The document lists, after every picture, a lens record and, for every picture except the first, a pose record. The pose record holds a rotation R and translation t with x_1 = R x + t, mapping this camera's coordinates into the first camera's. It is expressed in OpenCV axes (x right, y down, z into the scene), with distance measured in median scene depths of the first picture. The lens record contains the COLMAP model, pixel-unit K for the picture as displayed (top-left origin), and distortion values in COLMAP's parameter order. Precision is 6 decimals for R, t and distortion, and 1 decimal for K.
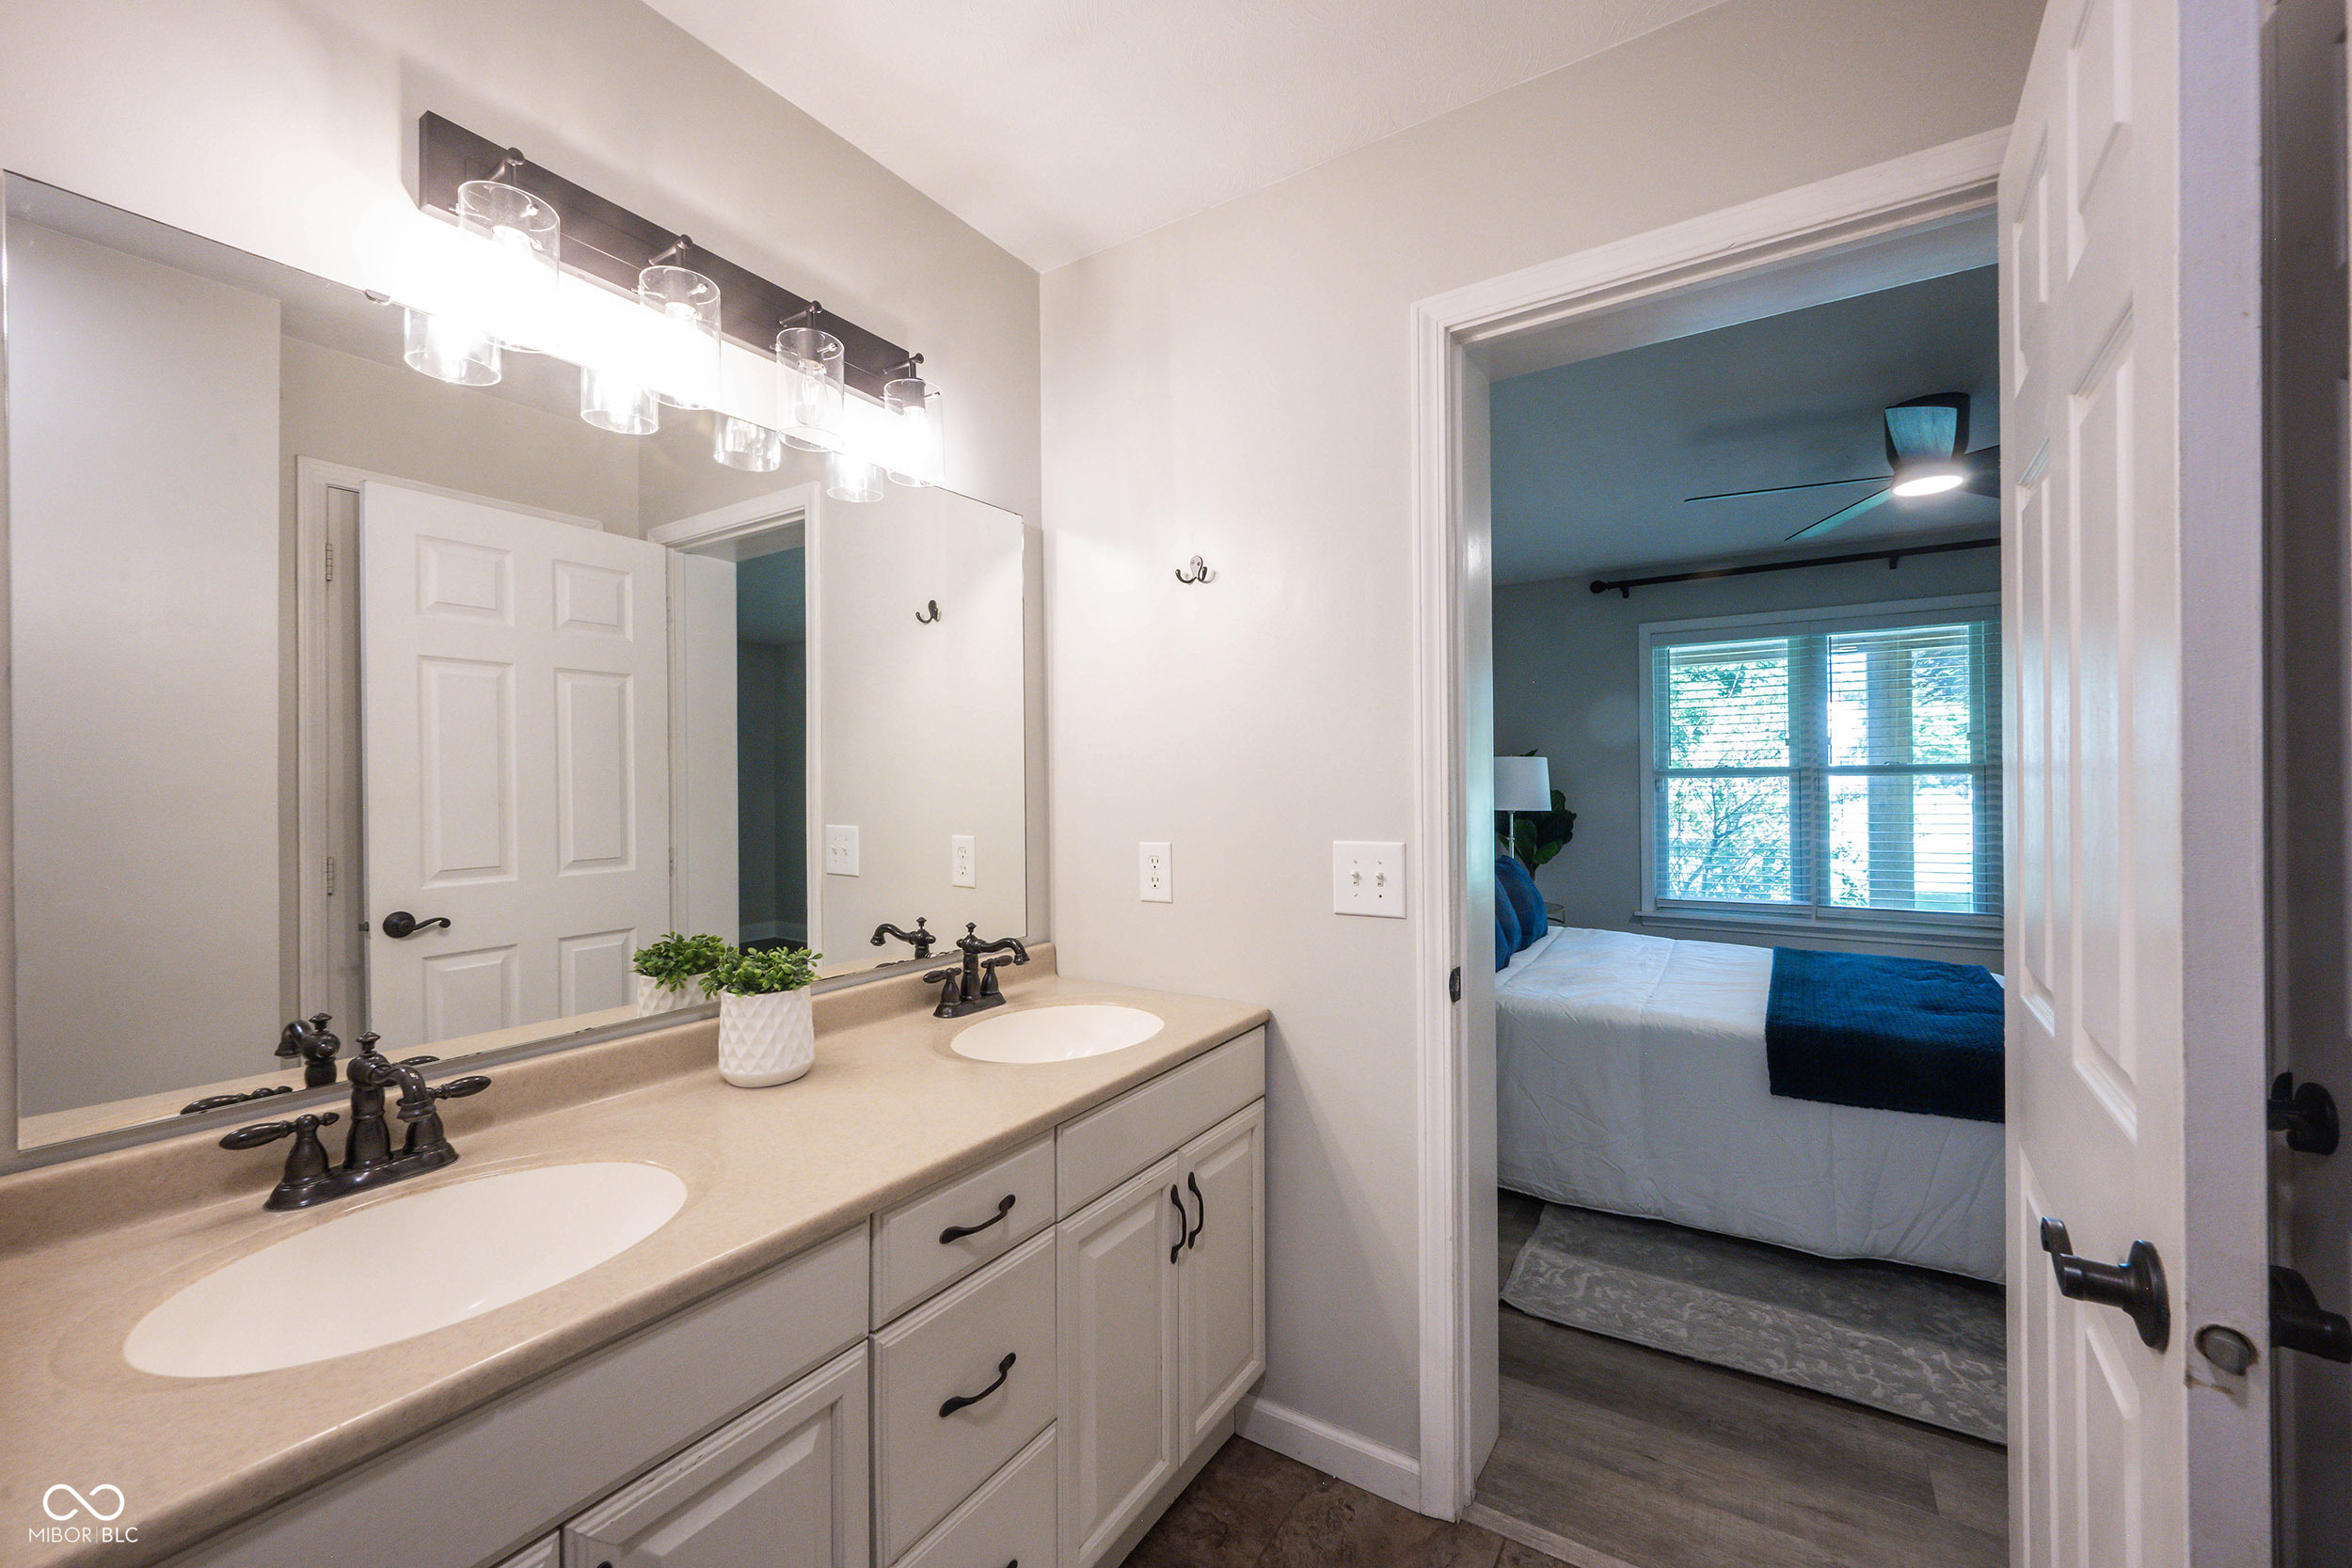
lens RADIAL K [[927.3, 0, 1183.2], [0, 927.3, 771.5], [0, 0, 1]] dist [0.000293, -0.000182]
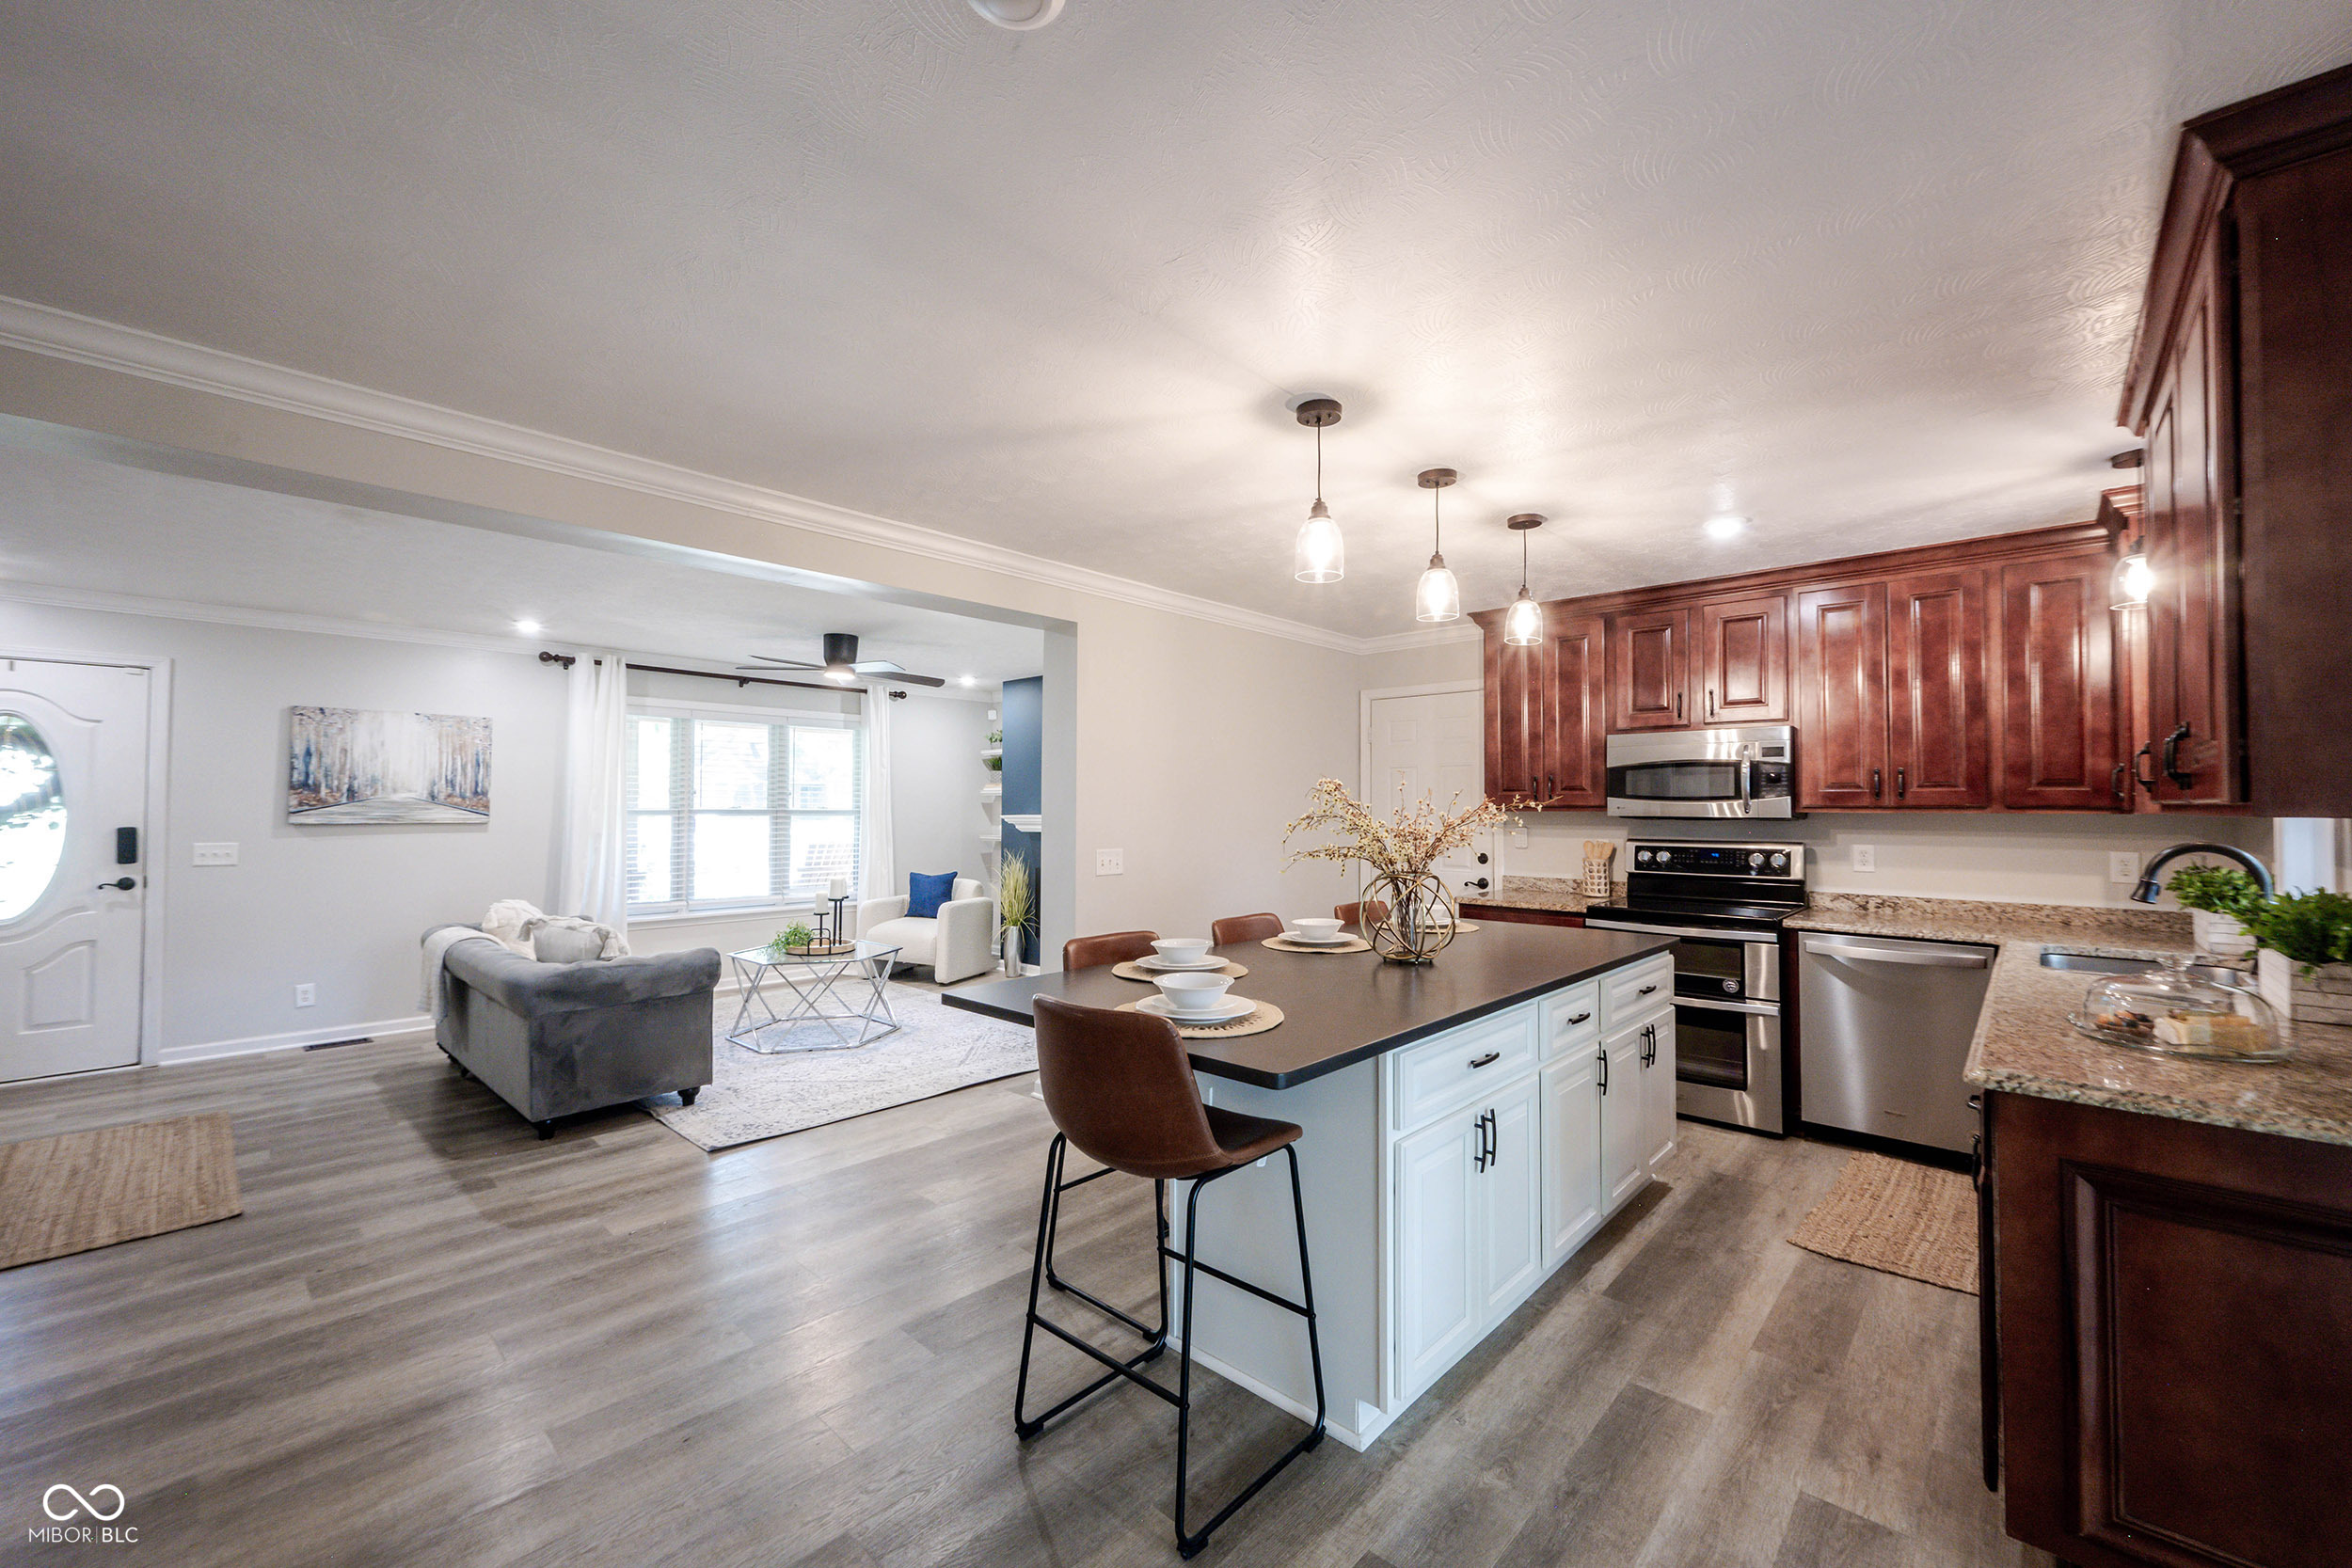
lens RADIAL K [[927.3, 0, 1169.0], [0, 927.3, 781.8], [0, 0, 1]] dist [0.000293, -0.000182]
pose [[0.180900, 0.037787, 0.982775, -0.629159], [-0.012209, 0.999271, -0.036174, -0.005337], [-0.983426, -0.005454, 0.181229, -0.010623]]
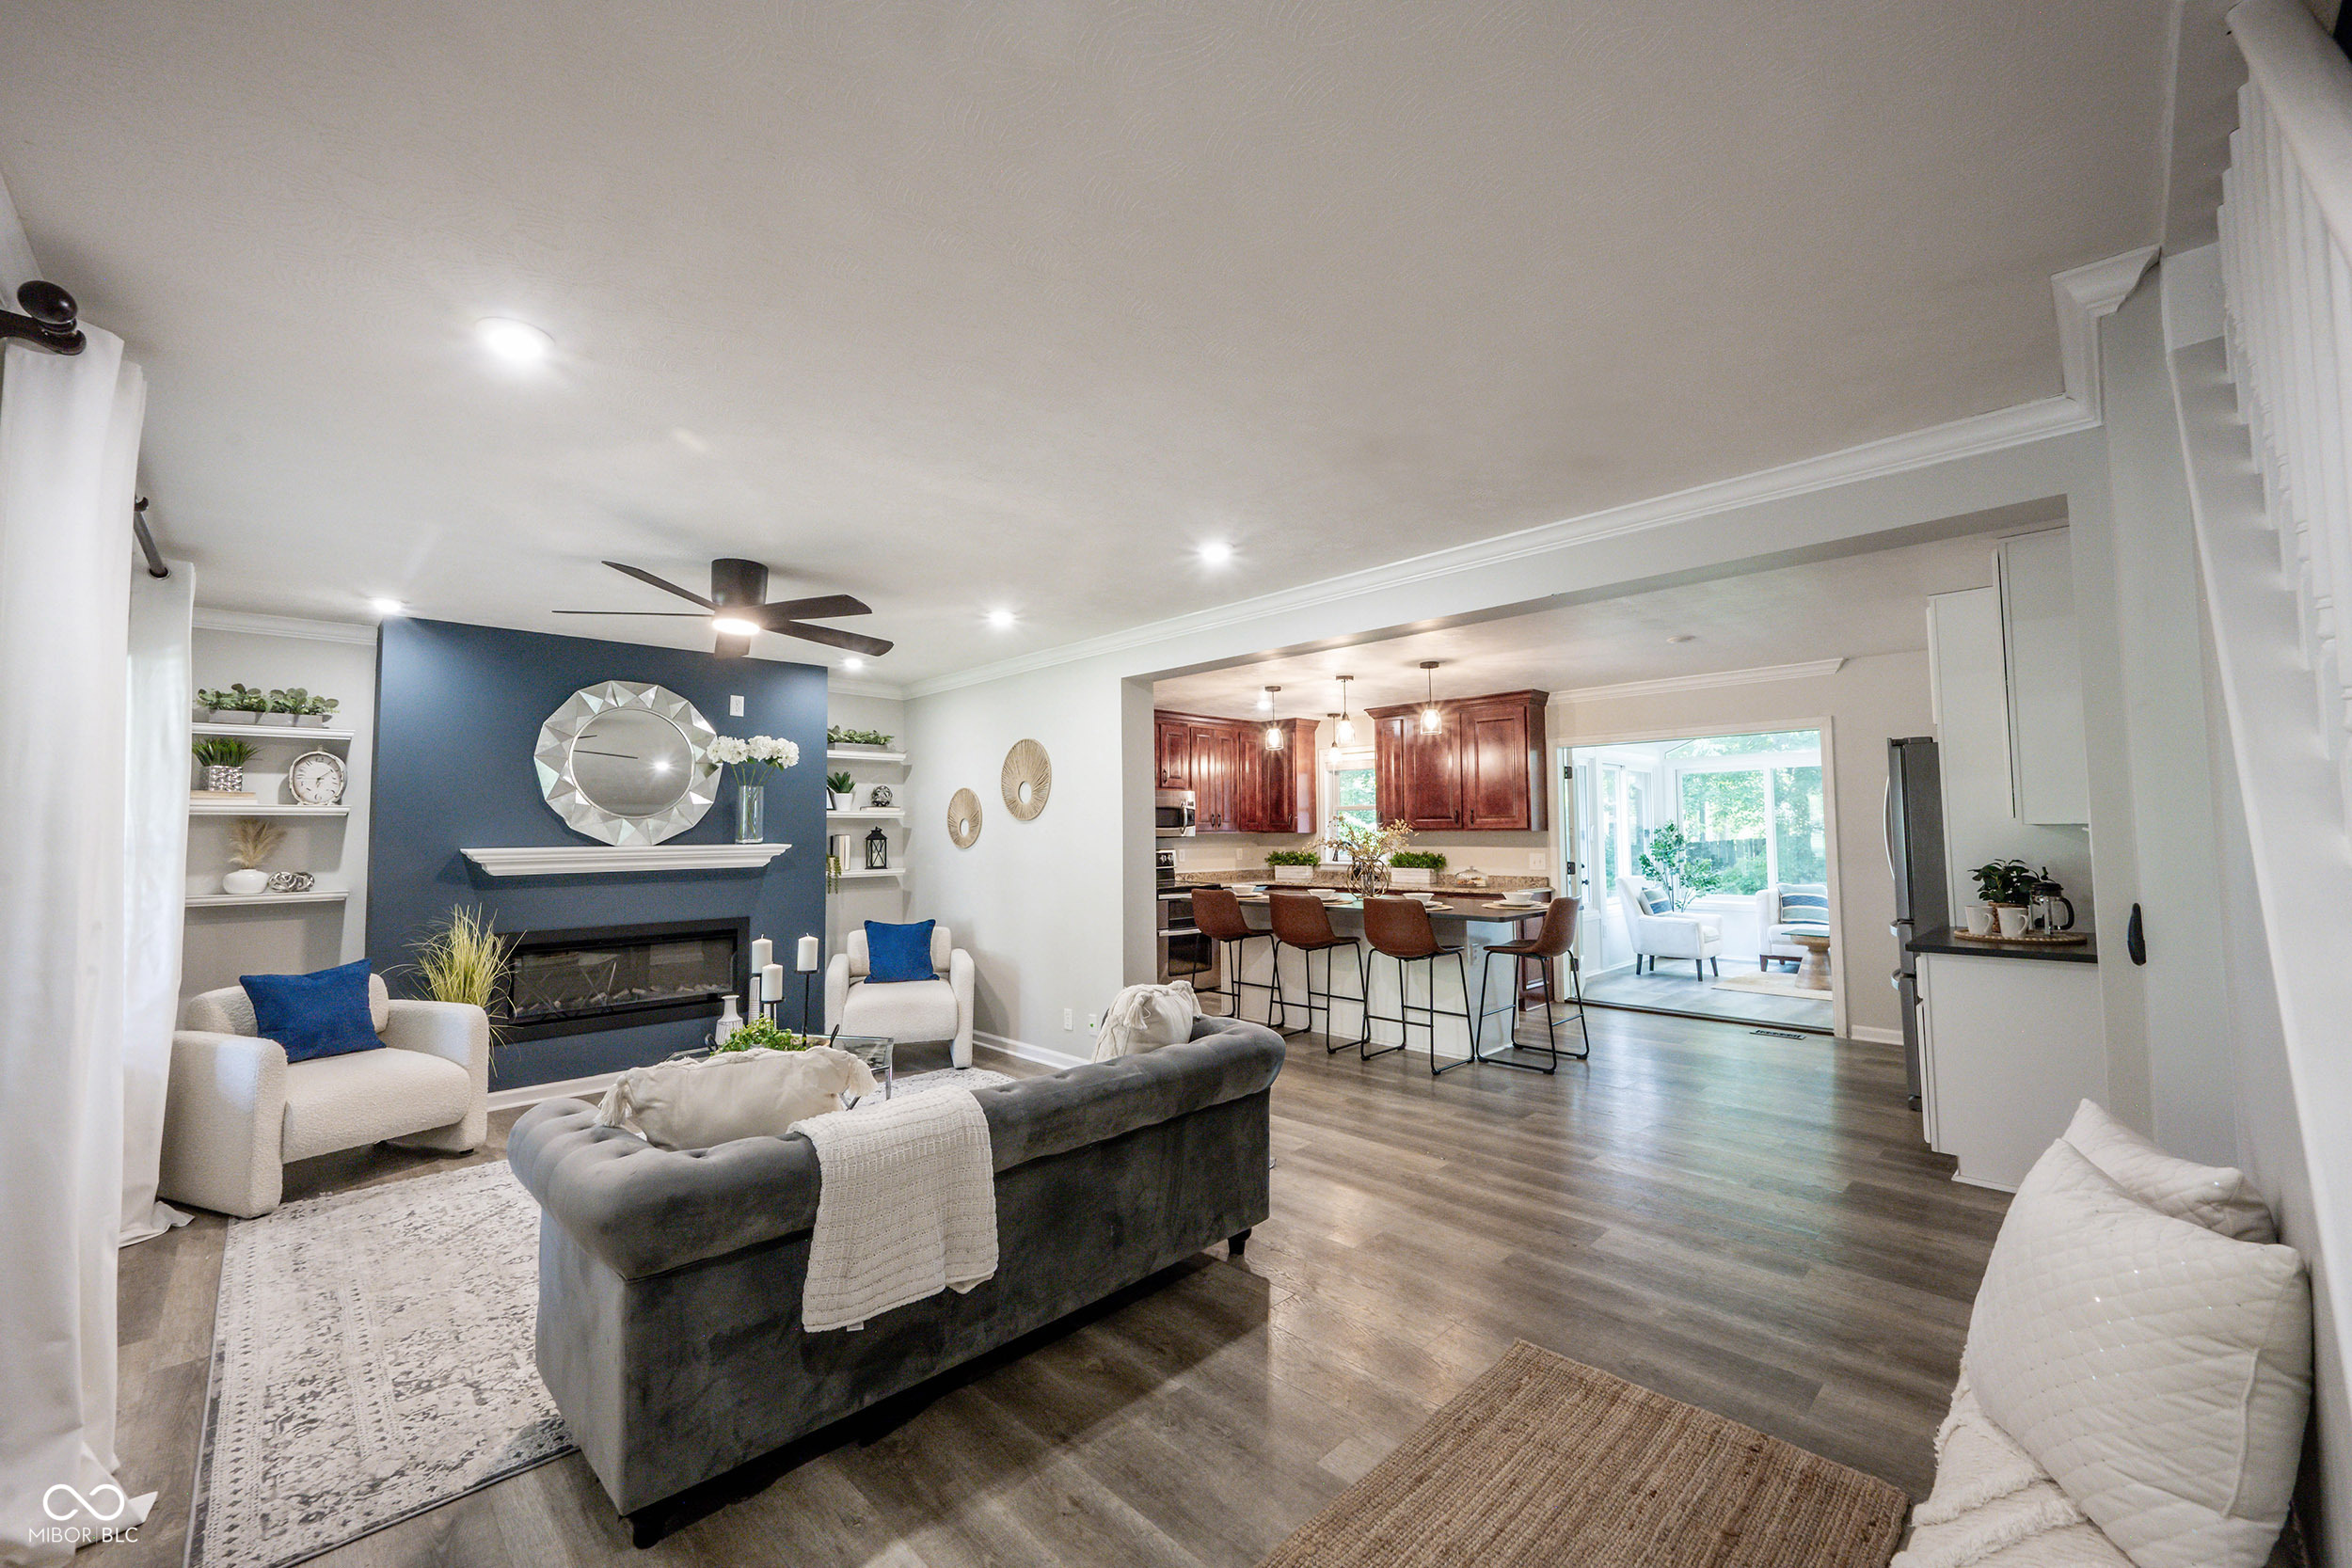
lens RADIAL K [[927.3, 0, 1166.3], [0, 927.3, 777.3], [0, 0, 1]] dist [0.000293, -0.000182]
pose [[-0.973158, 0.031514, 0.227969, -0.022337], [0.015626, 0.997342, -0.071168, 0.002611], [-0.229606, -0.065695, -0.971064, 1.333244]]
